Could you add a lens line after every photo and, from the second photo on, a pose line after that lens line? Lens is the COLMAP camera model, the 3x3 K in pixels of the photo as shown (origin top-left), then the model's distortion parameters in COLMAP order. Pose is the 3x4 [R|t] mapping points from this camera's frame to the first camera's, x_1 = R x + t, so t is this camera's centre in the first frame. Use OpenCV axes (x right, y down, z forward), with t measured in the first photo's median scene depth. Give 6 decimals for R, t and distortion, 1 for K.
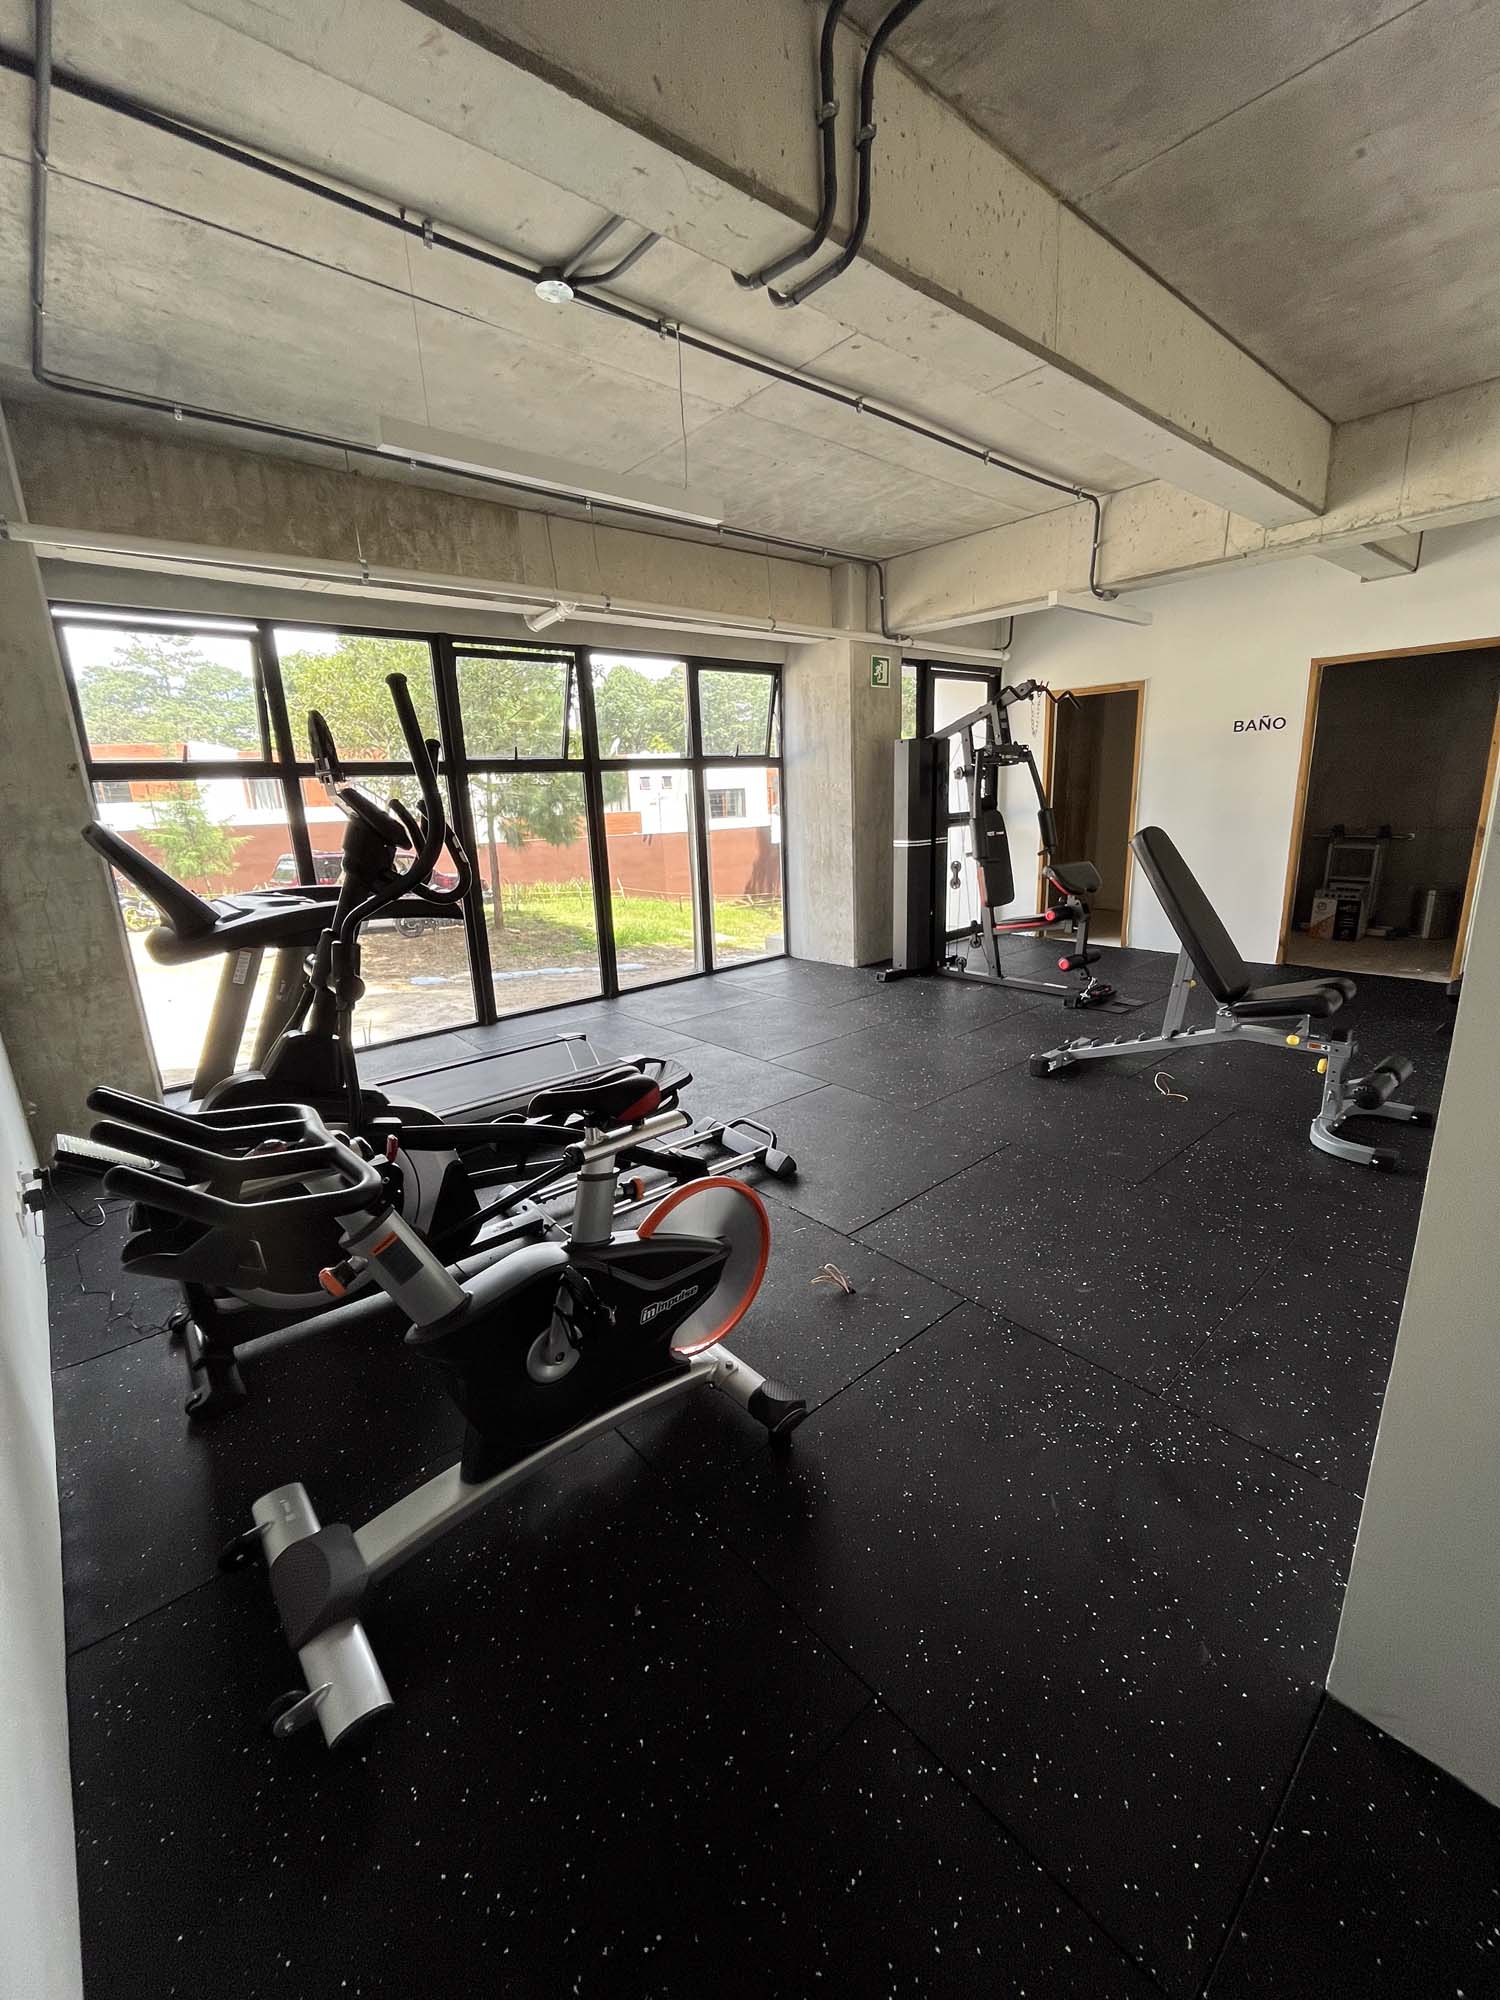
lens RADIAL K [[809.8, 0, 752.9], [0, 809.8, 993.5], [0, 0, 1]] dist [-0.003937, -0.000686]
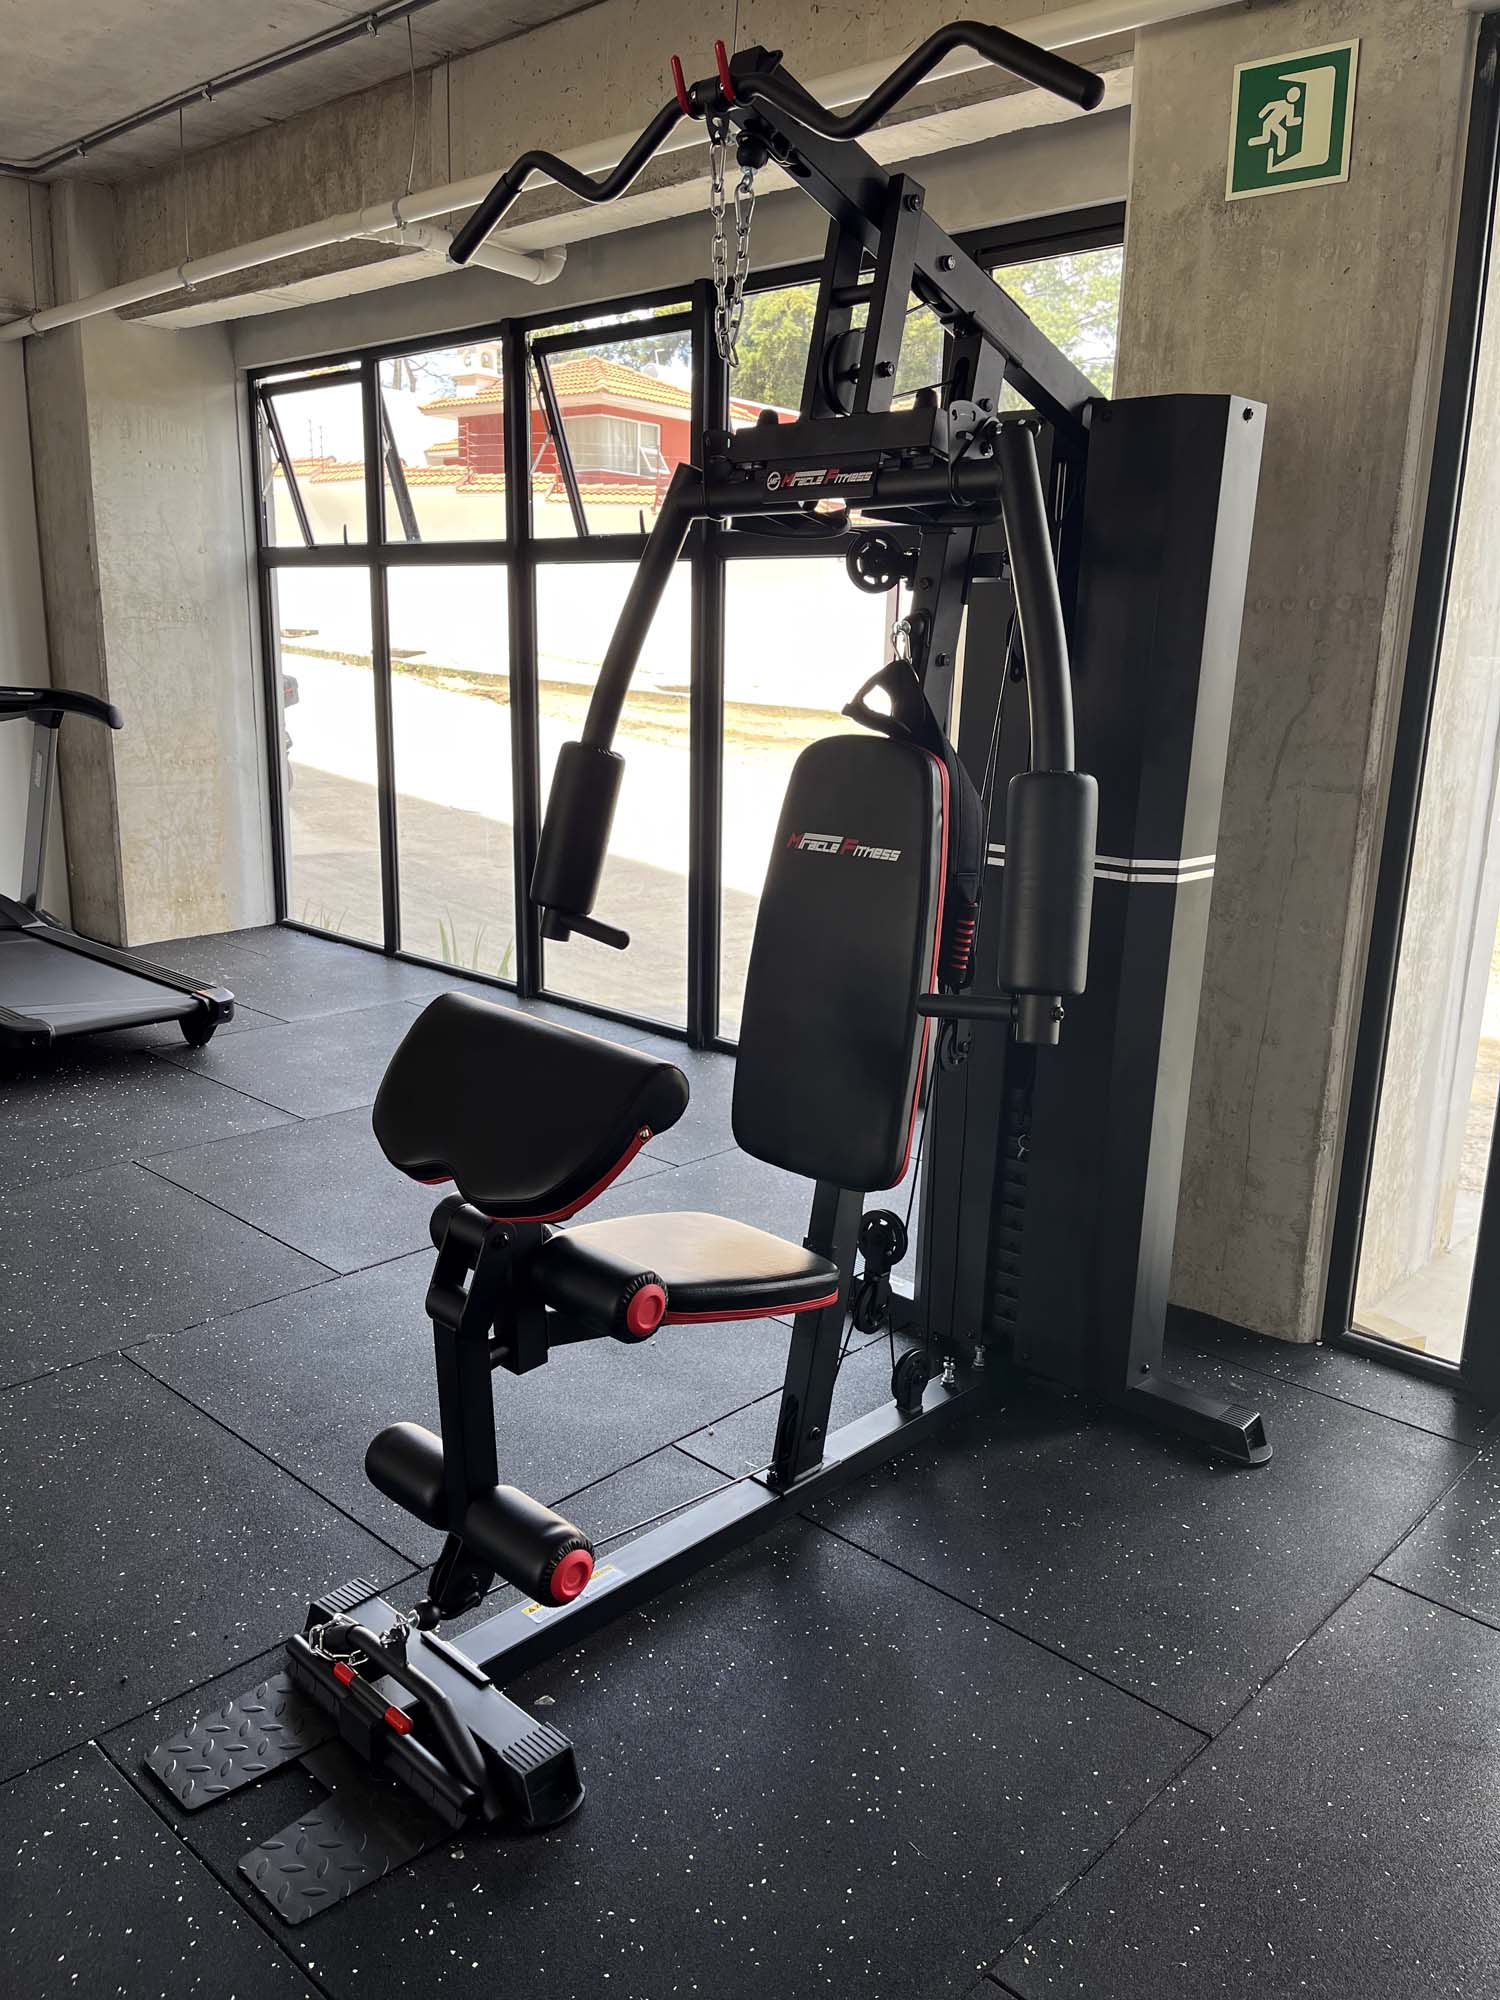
lens RADIAL K [[1498.5, 0, 750.0], [0, 1498.5, 1000.0], [0, 0, 1]] dist [0.073598, -0.107752]
pose [[0.105166, 0.273273, -0.956170, 1.188758], [-0.271106, 0.932961, 0.236822, -0.426025], [0.956787, 0.234318, 0.172201, 1.590282]]
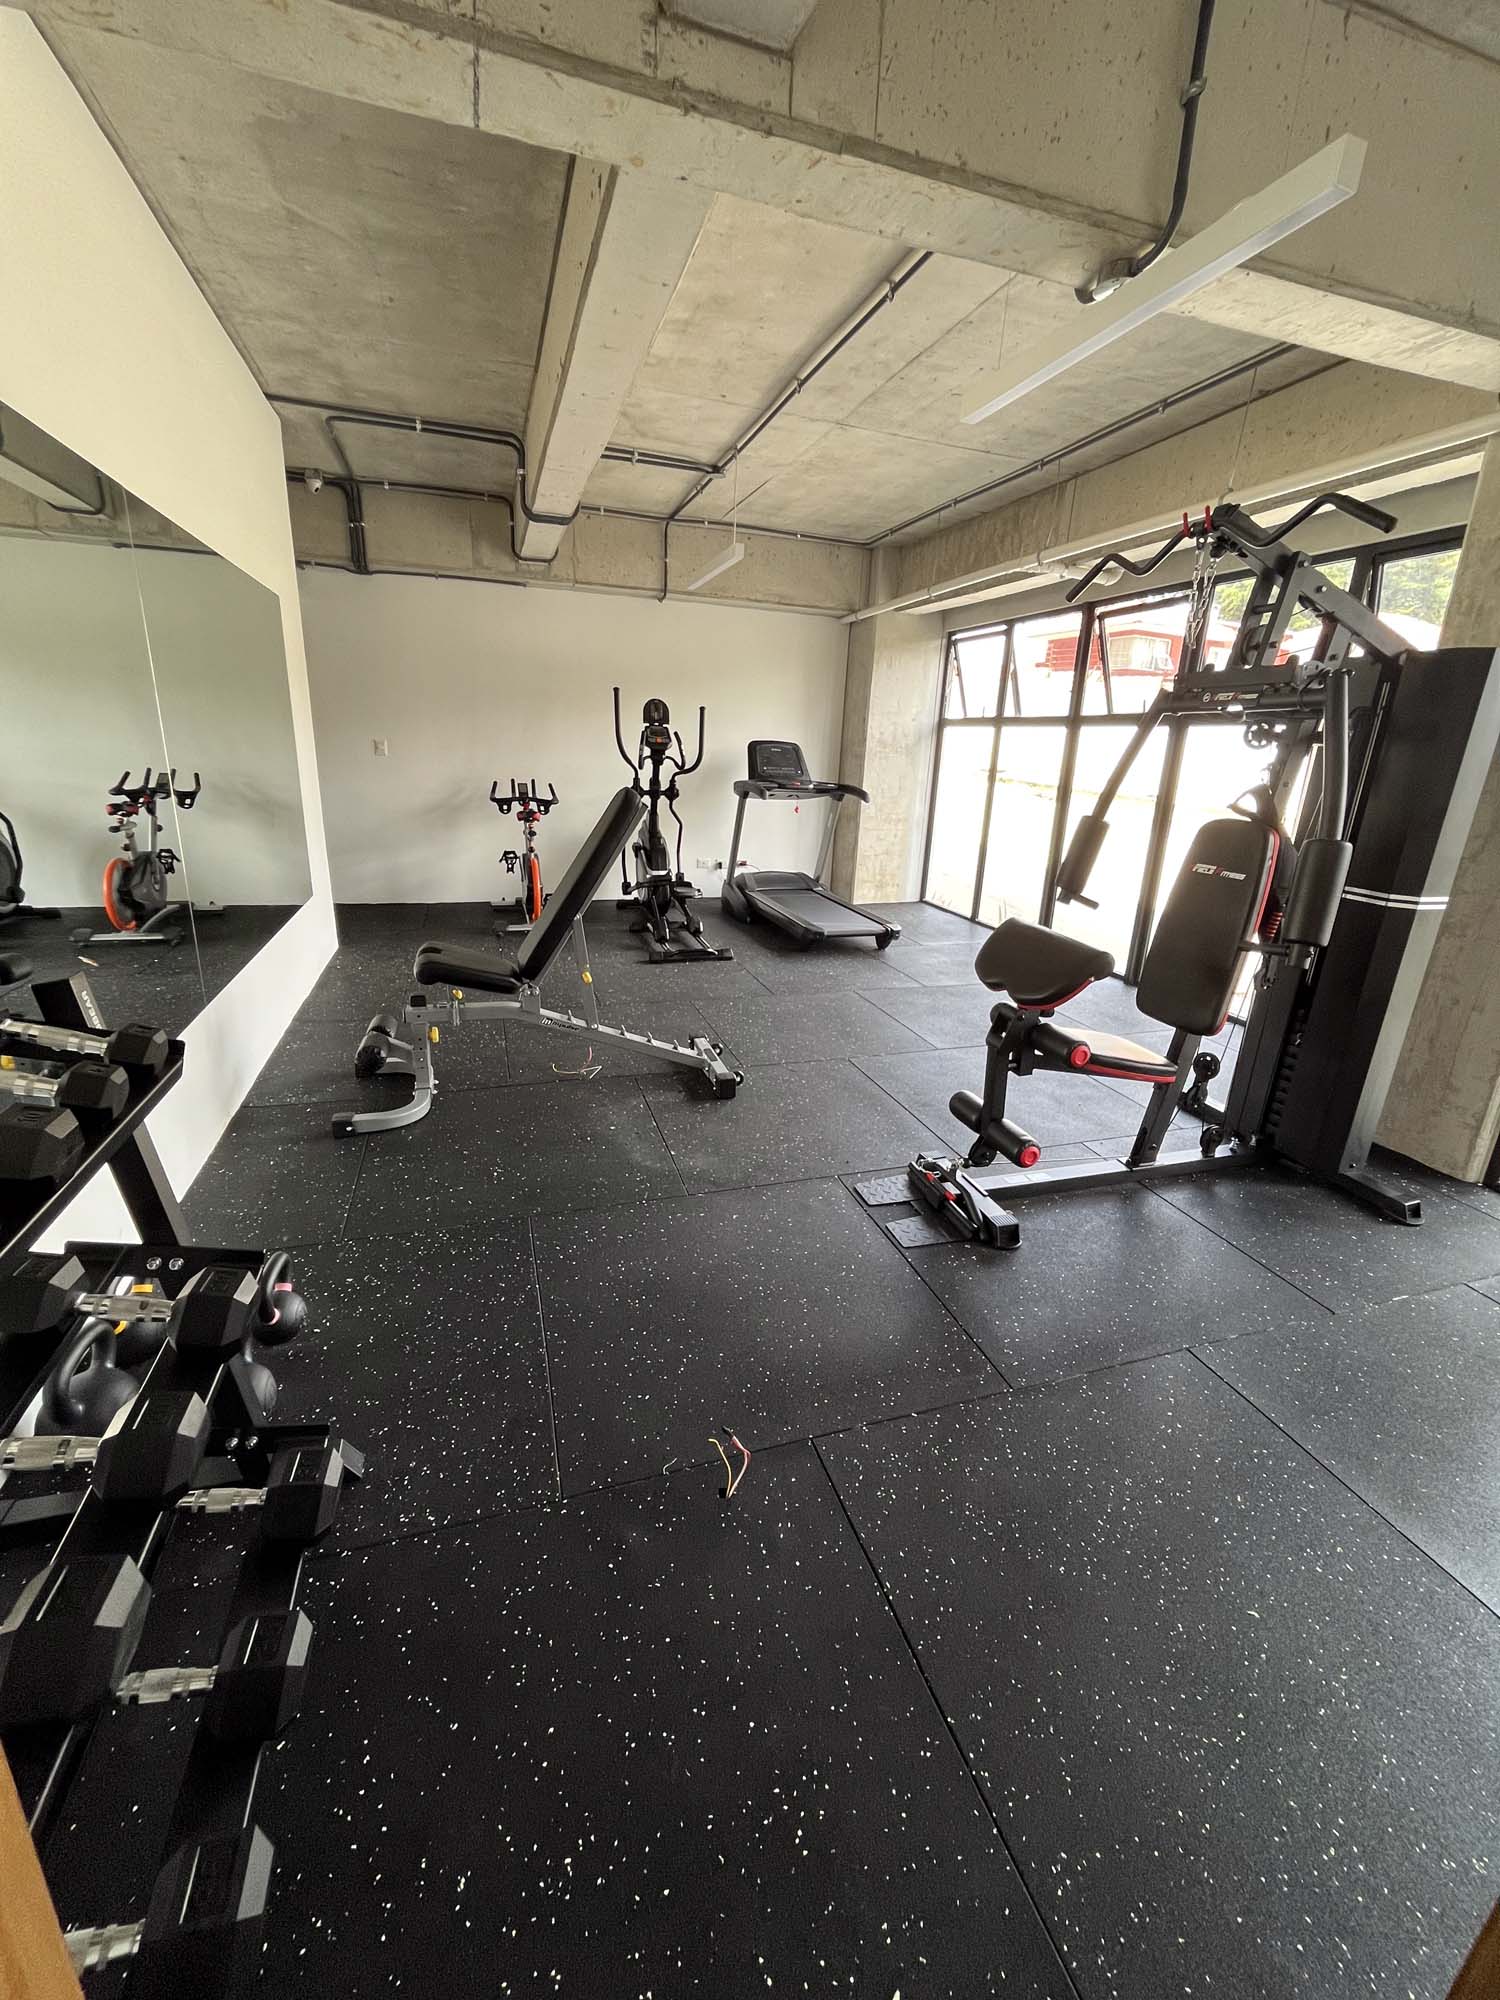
lens RADIAL K [[809.8, 0, 752.9], [0, 809.8, 993.5], [0, 0, 1]] dist [-0.003937, -0.000686]
pose [[-0.385758, 0.291600, -0.875305, 1.400188], [-0.254531, 0.878281, 0.404767, -0.438486], [0.886794, 0.378935, -0.264583, 1.589162]]
